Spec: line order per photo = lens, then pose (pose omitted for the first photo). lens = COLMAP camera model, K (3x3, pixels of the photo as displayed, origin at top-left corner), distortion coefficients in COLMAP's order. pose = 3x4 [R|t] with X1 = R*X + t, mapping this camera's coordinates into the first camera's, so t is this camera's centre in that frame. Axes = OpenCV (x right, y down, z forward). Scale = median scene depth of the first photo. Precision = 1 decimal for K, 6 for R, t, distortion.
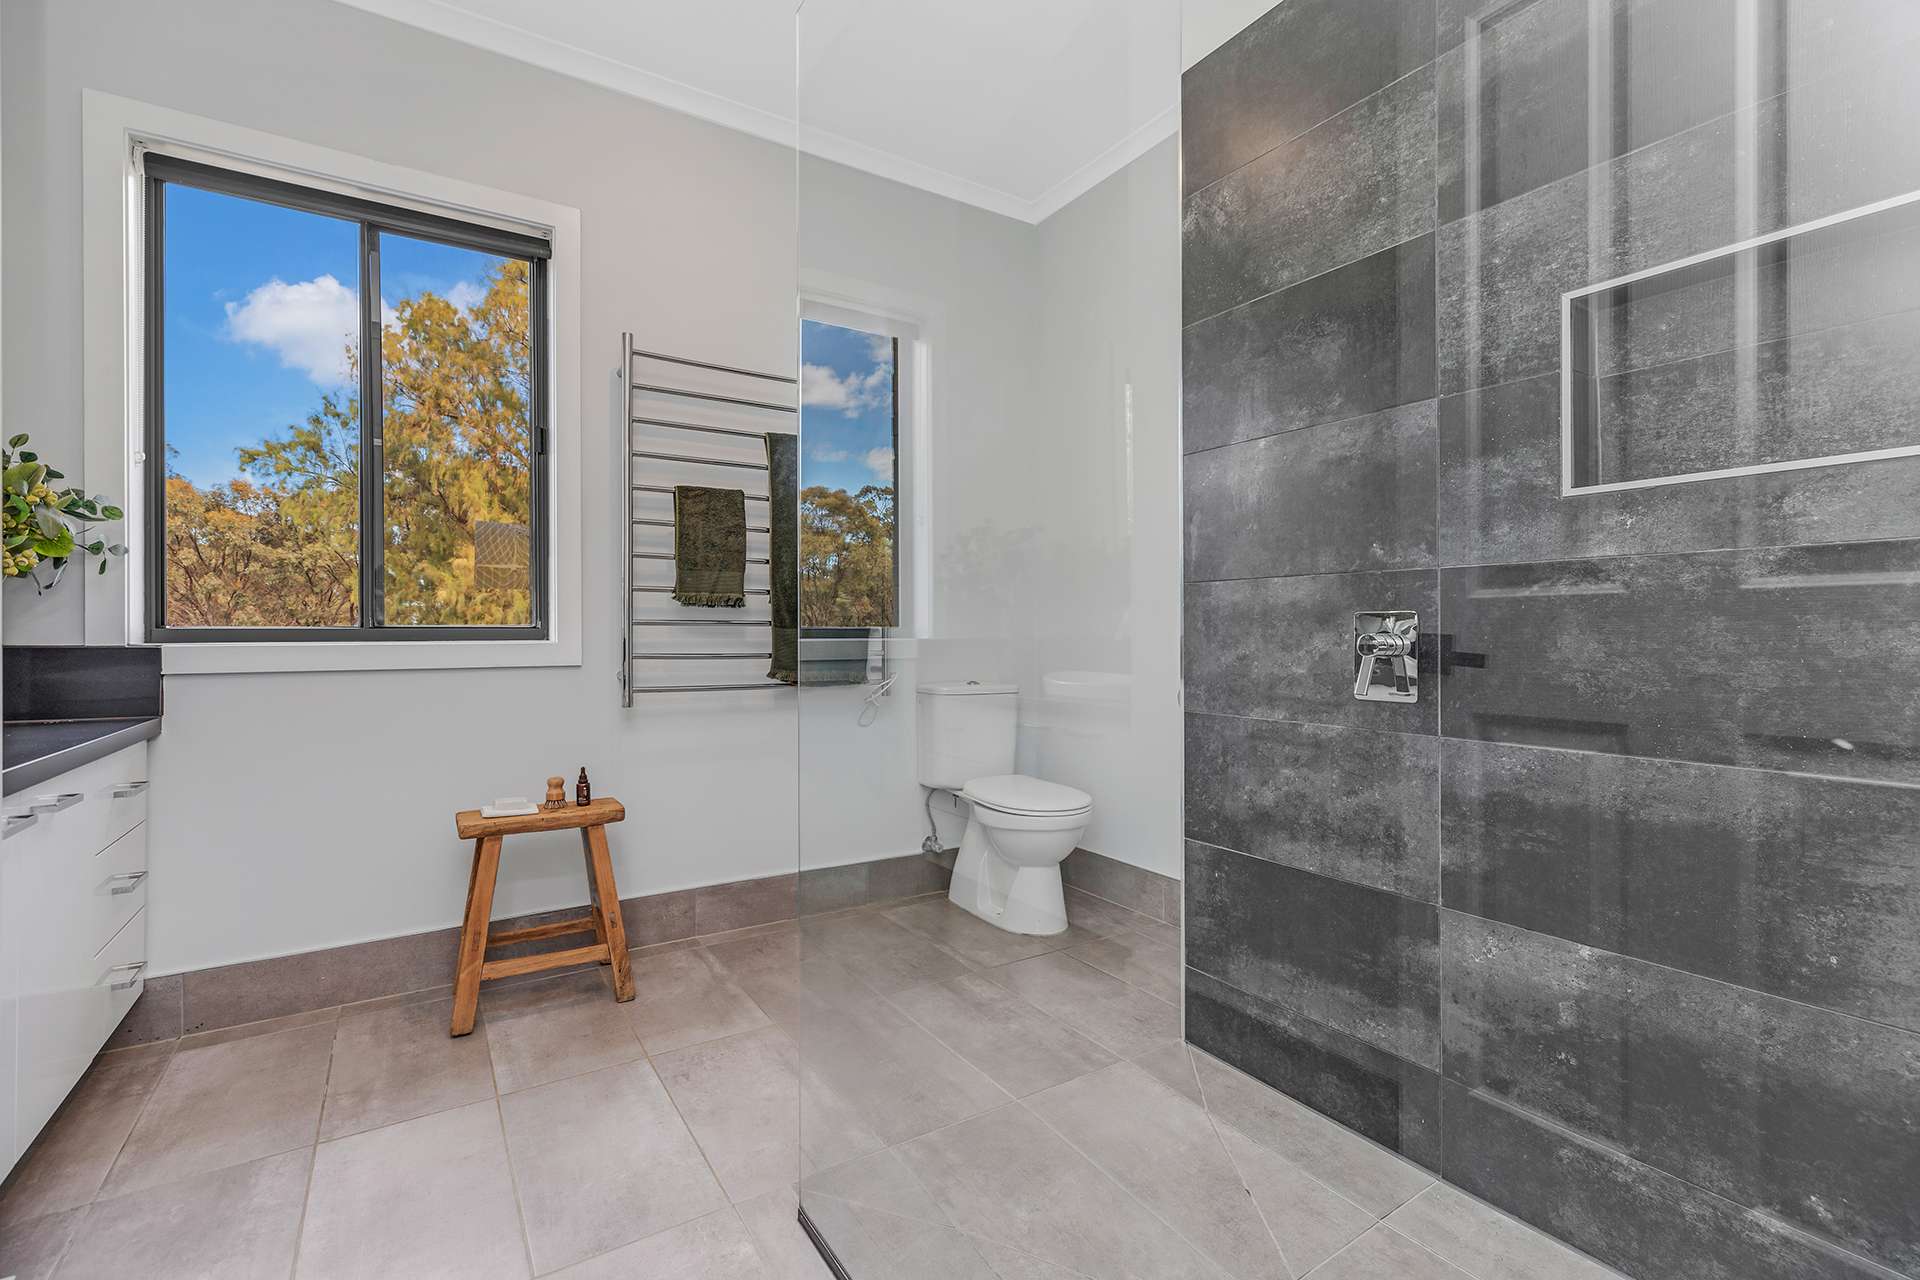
lens RADIAL K [[870.4, 0, 962.2], [0, 870.4, 632.6], [0, 0, 1]] dist [0.017701, -0.000973]
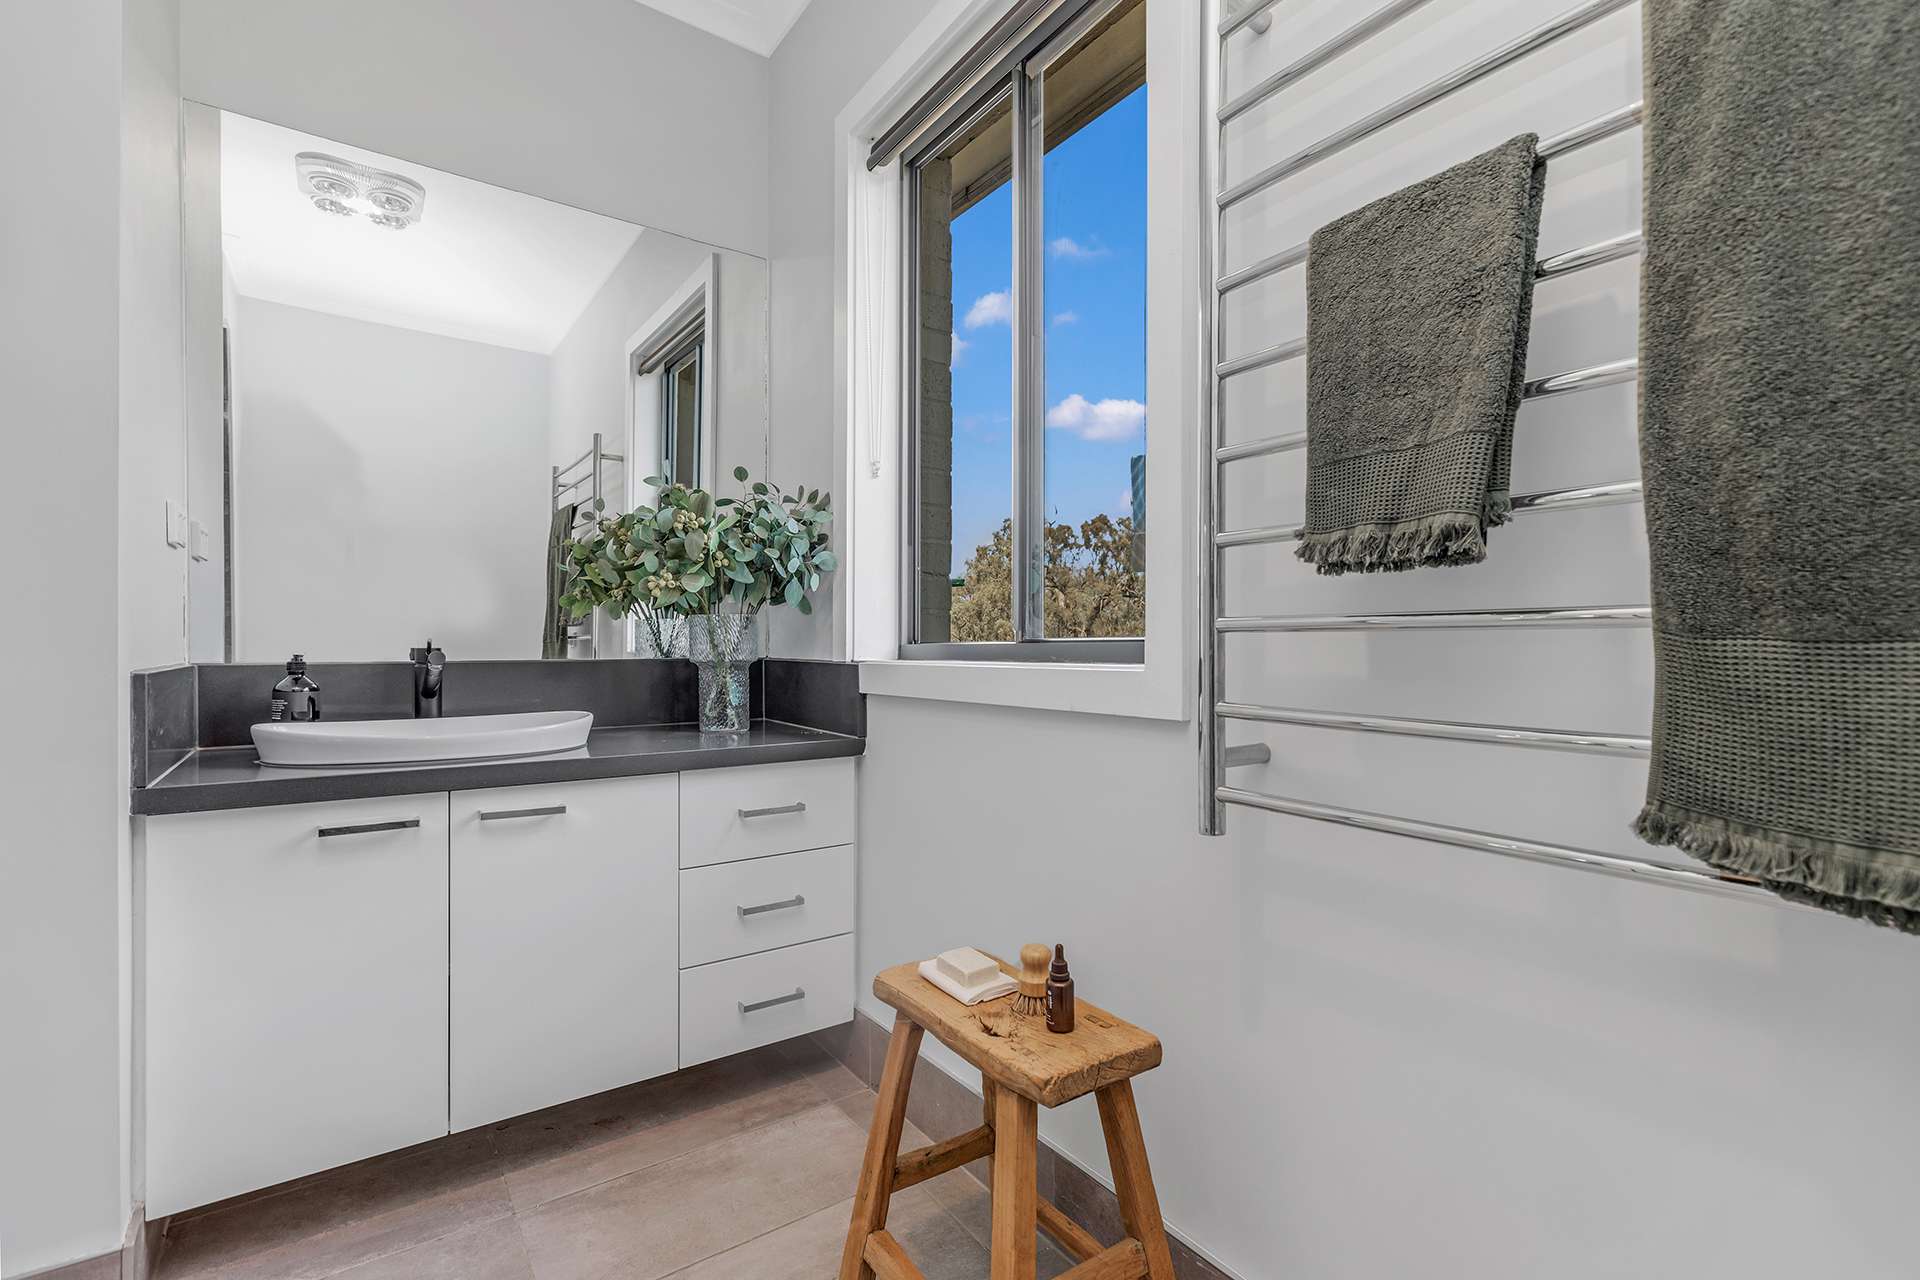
lens RADIAL K [[870.4, 0, 965.1], [0, 870.4, 655.9], [0, 0, 1]] dist [0.017701, -0.000973]
pose [[0.050463, 0.010953, -0.998666, 0.019045], [-0.005761, 0.999926, 0.010676, -0.001477], [0.998709, 0.005215, 0.050522, 0.846385]]
